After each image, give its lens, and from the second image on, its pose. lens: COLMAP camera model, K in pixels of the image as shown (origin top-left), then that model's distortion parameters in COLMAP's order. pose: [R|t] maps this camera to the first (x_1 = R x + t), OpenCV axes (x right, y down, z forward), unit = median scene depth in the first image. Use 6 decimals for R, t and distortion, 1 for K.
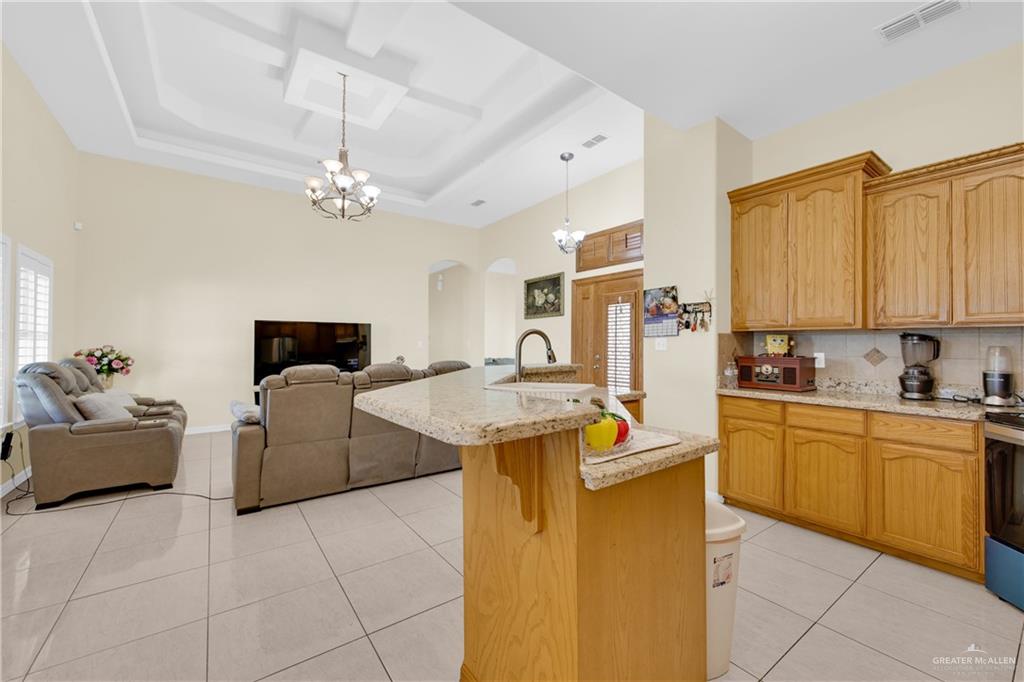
lens RADIAL K [[409.4, 0, 516.6], [0, 409.4, 342.8], [0, 0, 1]] dist [-0.001259, -0.000329]
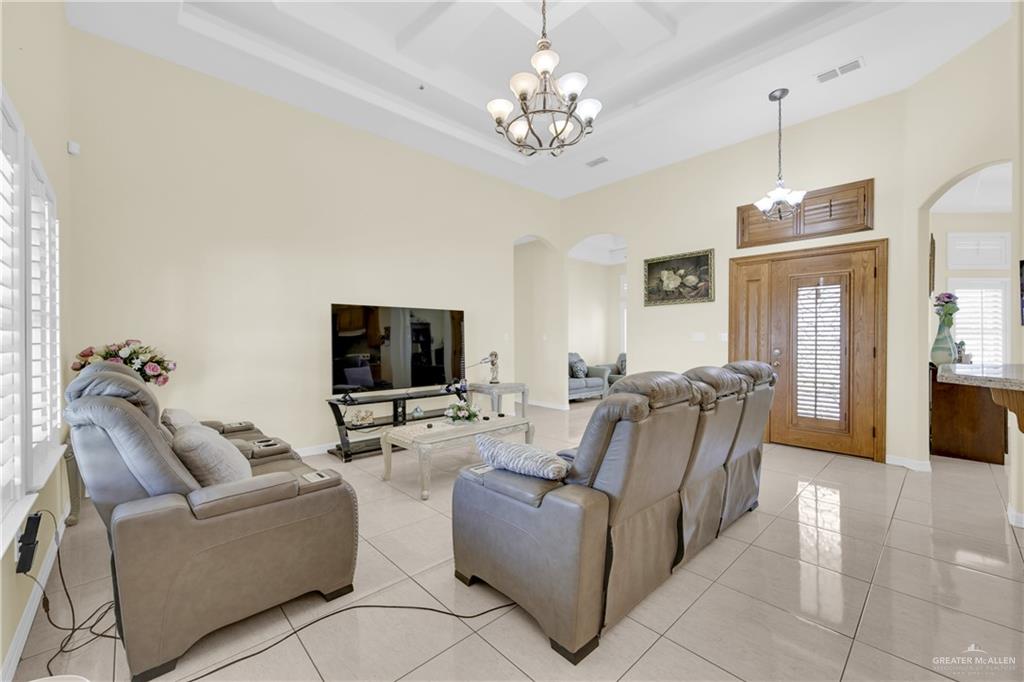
lens RADIAL K [[409.4, 0, 516.6], [0, 409.4, 342.8], [0, 0, 1]] dist [-0.001259, -0.000329]
pose [[0.992160, -0.003954, 0.124914, -0.434950], [0.001941, 0.999866, 0.016230, 0.002106], [-0.124961, -0.015860, 0.992035, 0.264551]]
